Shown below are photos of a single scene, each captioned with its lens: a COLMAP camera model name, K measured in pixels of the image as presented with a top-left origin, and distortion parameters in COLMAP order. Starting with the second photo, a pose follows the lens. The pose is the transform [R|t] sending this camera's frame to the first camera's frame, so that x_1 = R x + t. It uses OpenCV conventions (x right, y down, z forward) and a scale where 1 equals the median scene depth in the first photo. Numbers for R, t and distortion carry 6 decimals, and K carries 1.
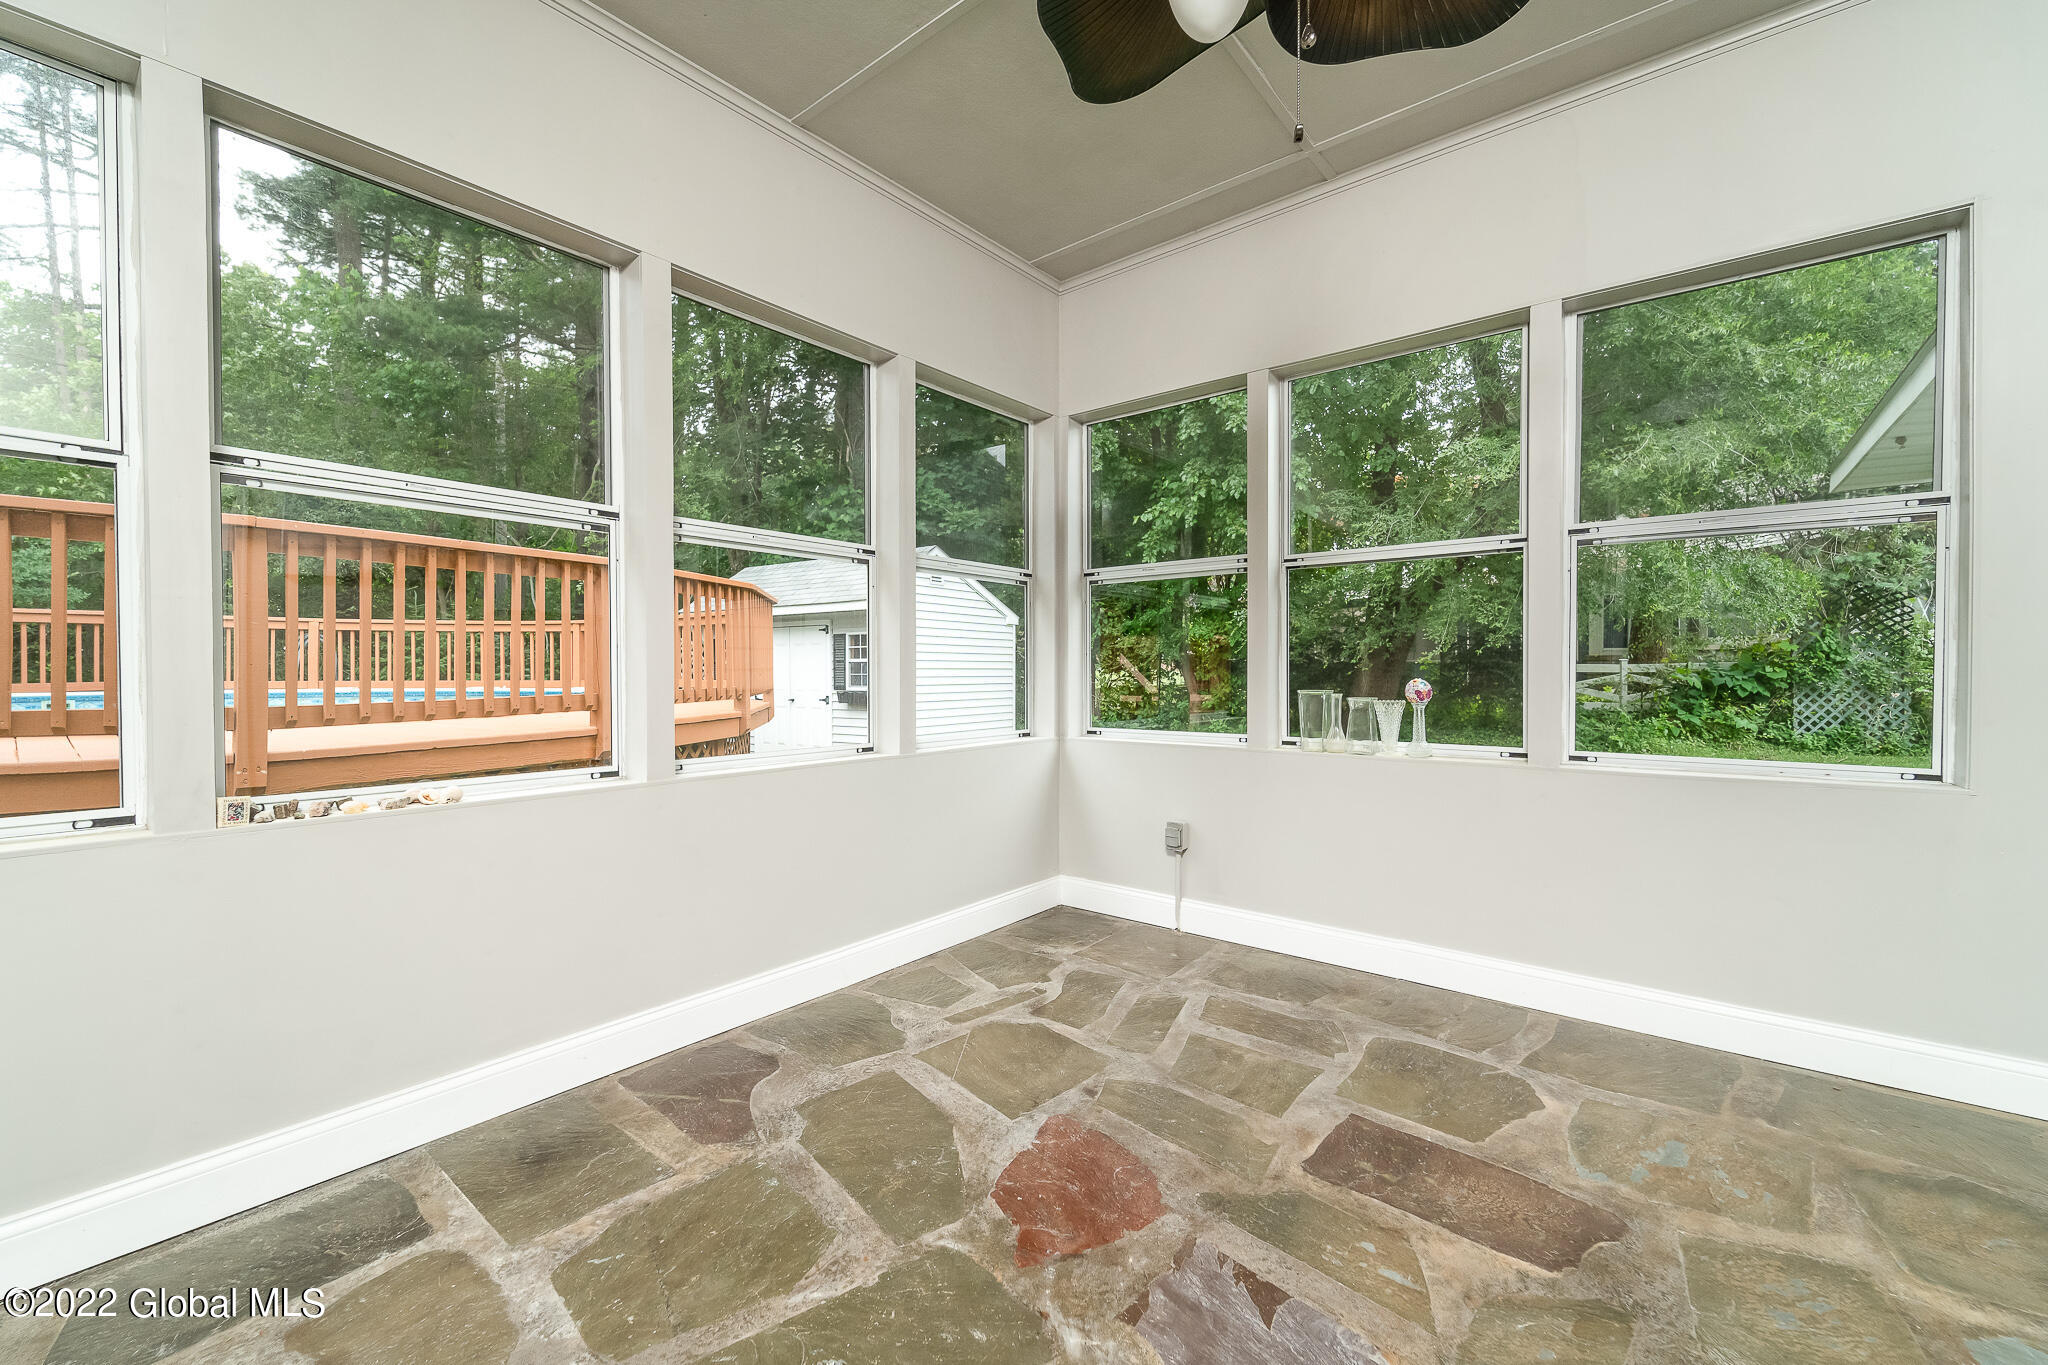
lens RADIAL K [[812.9, 0, 1037.8], [0, 812.9, 675.0], [0, 0, 1]] dist [0.003383, -0.002269]
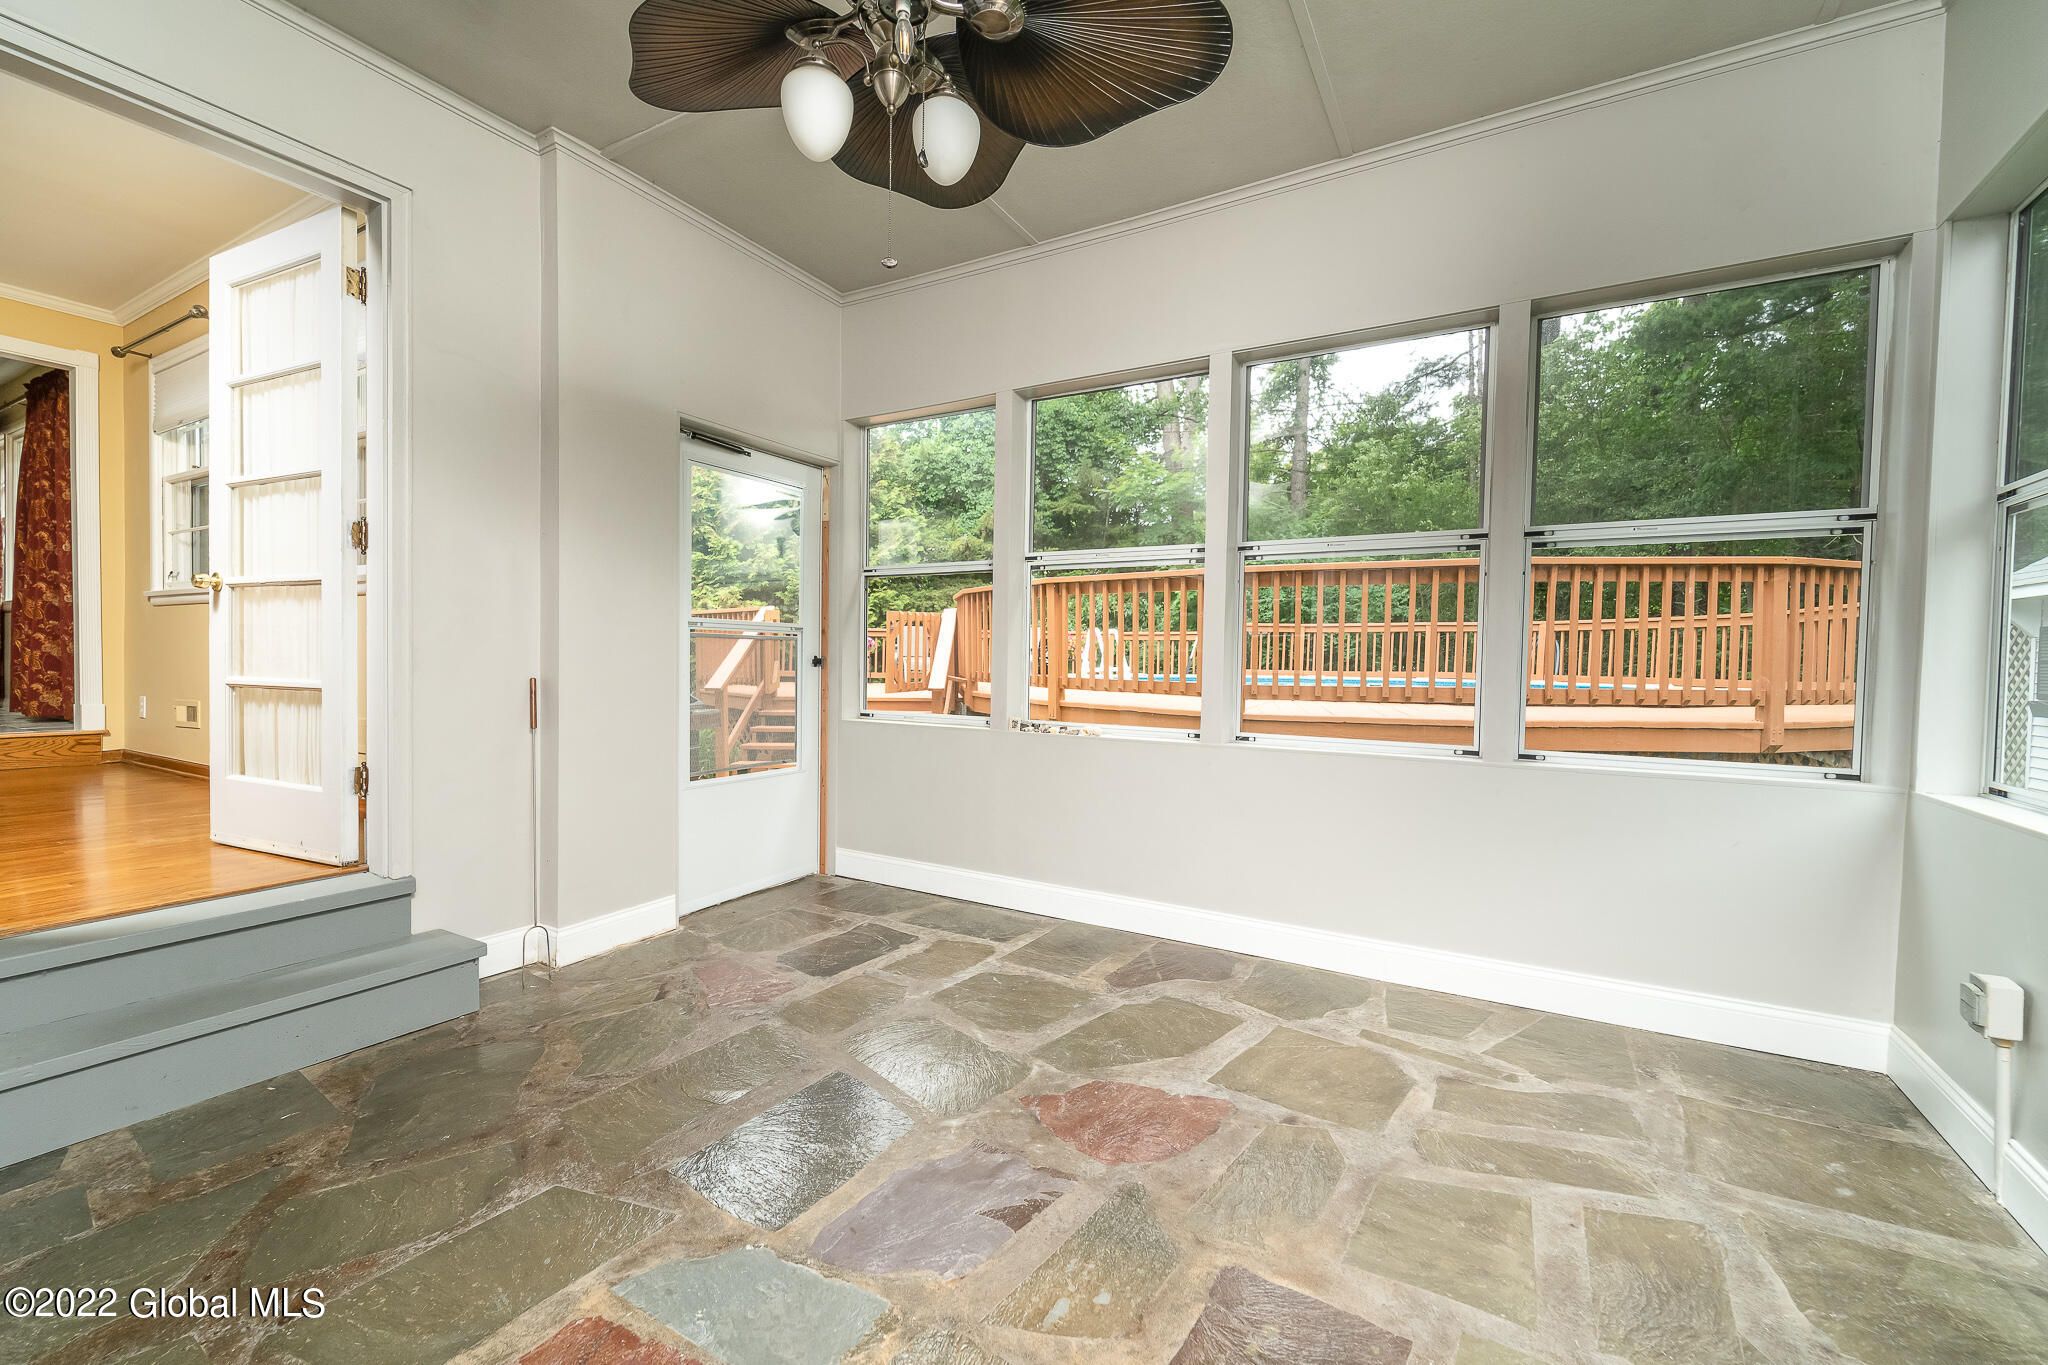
lens RADIAL K [[812.9, 0, 1036.9], [0, 812.9, 678.4], [0, 0, 1]] dist [0.003383, -0.002269]
pose [[0.169987, 0.026967, -0.985077, 0.907990], [-0.019828, 0.999517, 0.023940, -0.007126], [0.985247, 0.015463, 0.170439, 0.544544]]
